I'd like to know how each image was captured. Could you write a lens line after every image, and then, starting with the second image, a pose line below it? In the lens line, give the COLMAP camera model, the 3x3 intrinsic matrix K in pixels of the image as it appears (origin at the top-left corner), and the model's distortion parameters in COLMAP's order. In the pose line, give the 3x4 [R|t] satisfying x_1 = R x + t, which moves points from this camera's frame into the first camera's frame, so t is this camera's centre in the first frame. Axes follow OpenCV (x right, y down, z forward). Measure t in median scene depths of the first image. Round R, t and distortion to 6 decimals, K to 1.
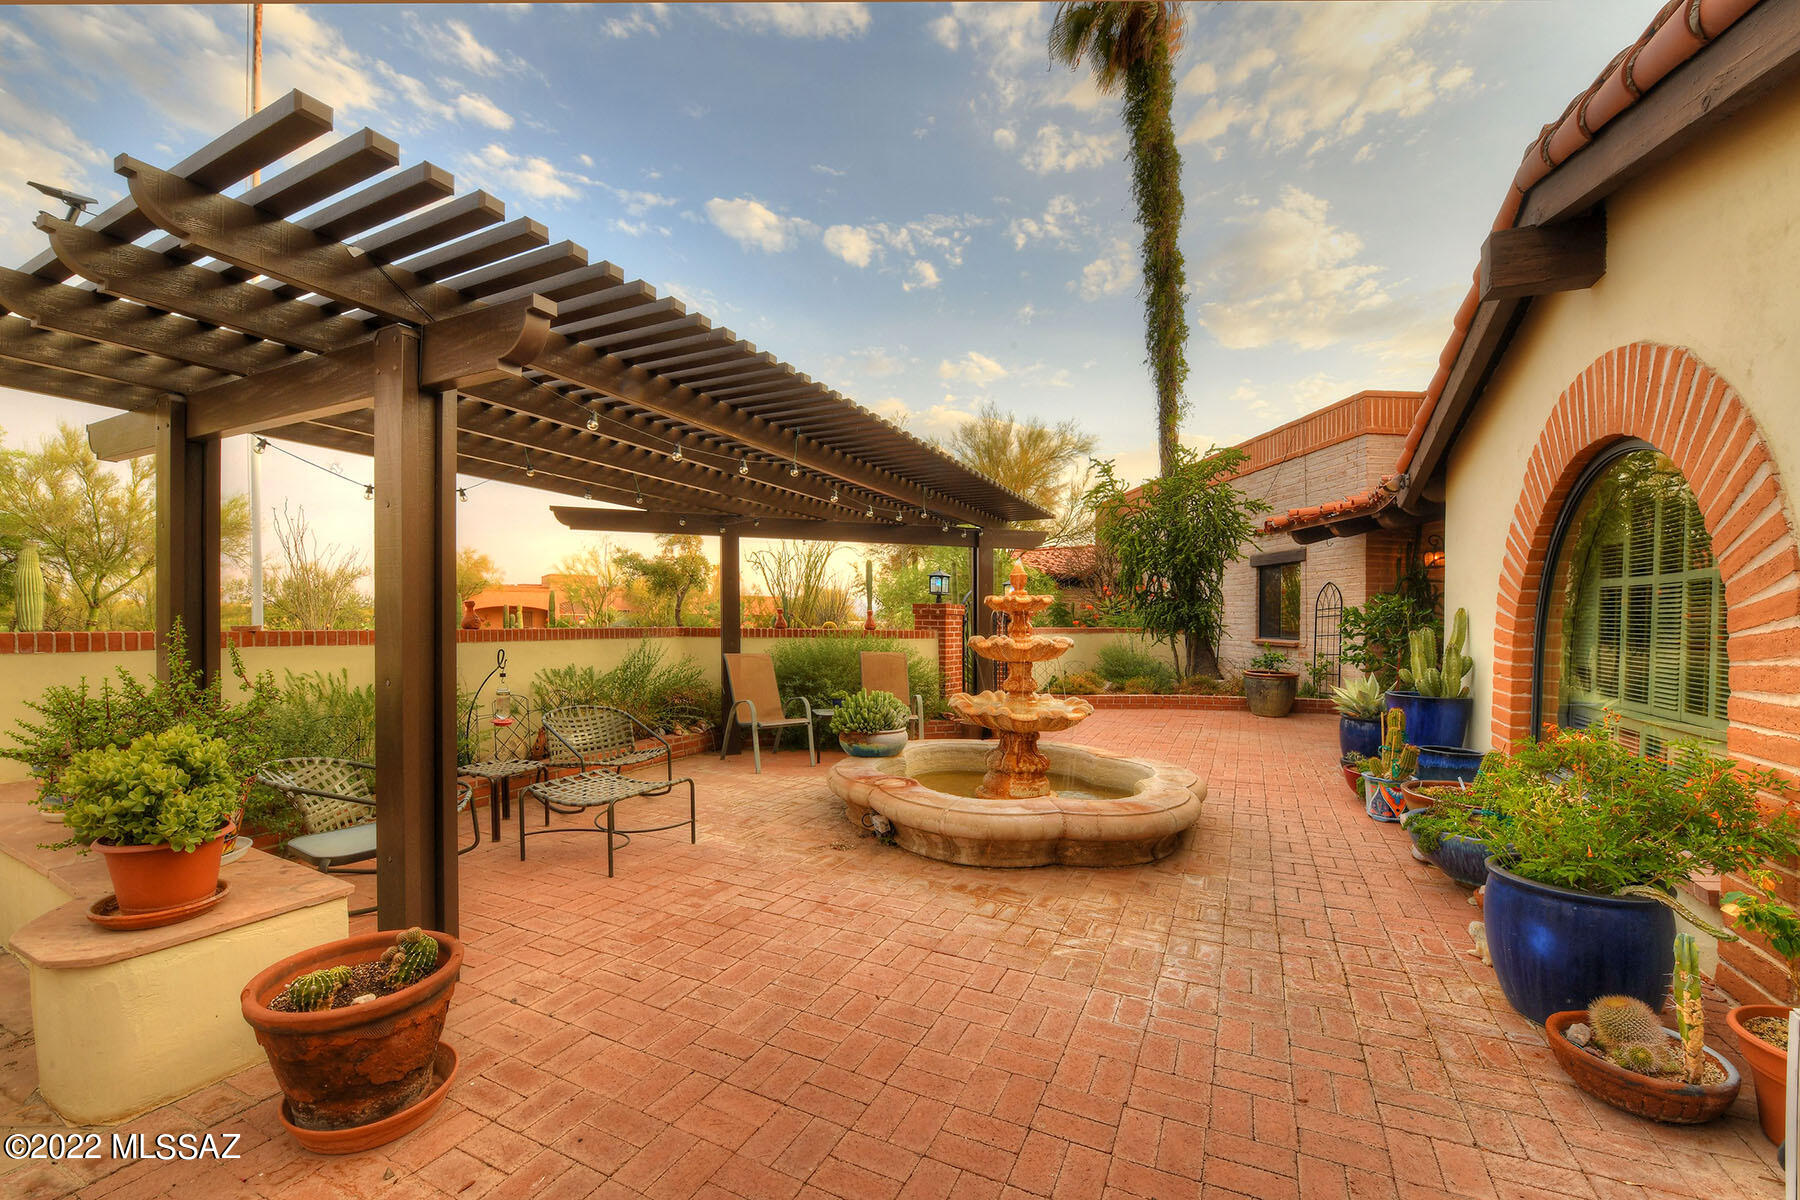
lens RADIAL K [[740.2, 0, 892.8], [0, 740.2, 608.5], [0, 0, 1]] dist [-0.000199, -0.010762]
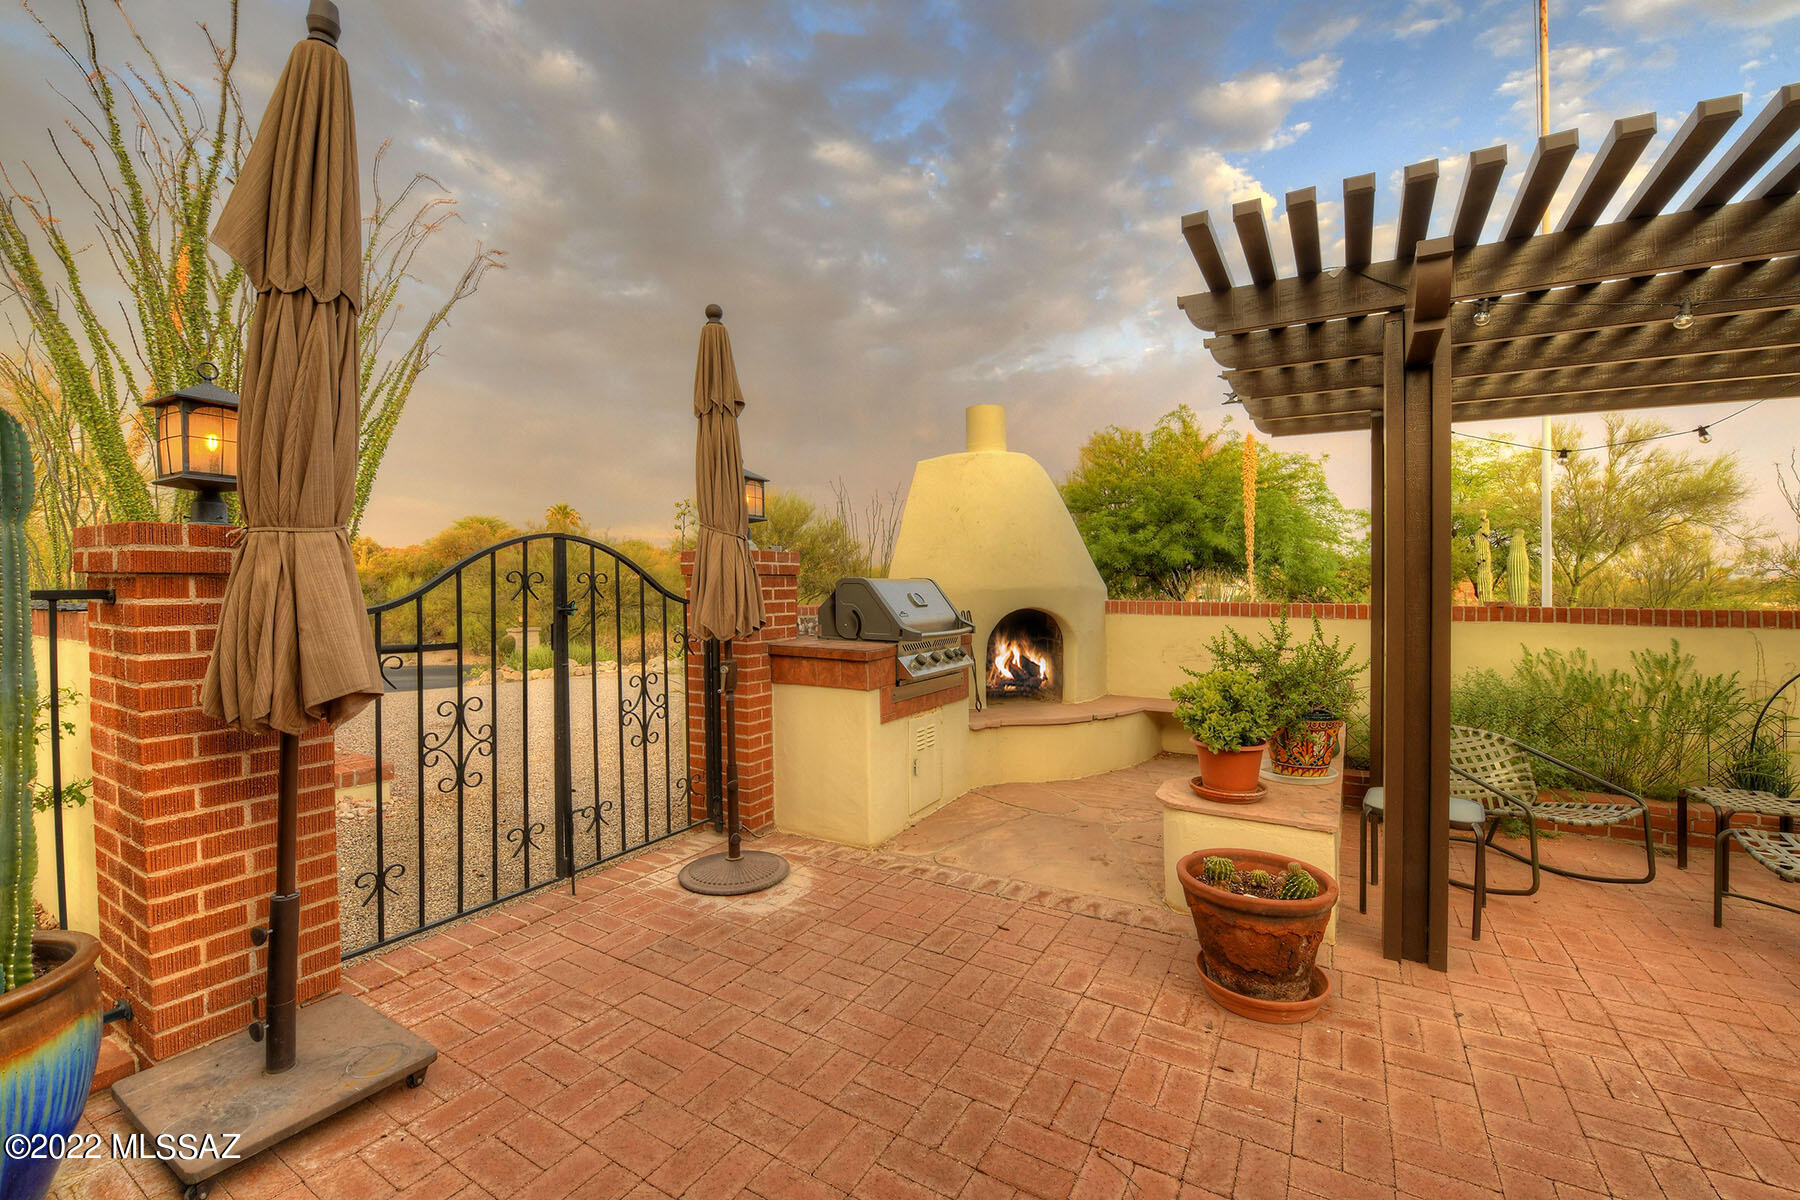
lens RADIAL K [[740.2, 0, 892.8], [0, 740.2, 608.5], [0, 0, 1]] dist [-0.000199, -0.010762]
pose [[-0.092226, 0.022142, -0.995492, 0.315095], [0.010866, 0.999716, 0.021229, 0.000779], [0.995679, -0.008859, -0.092440, 0.275391]]
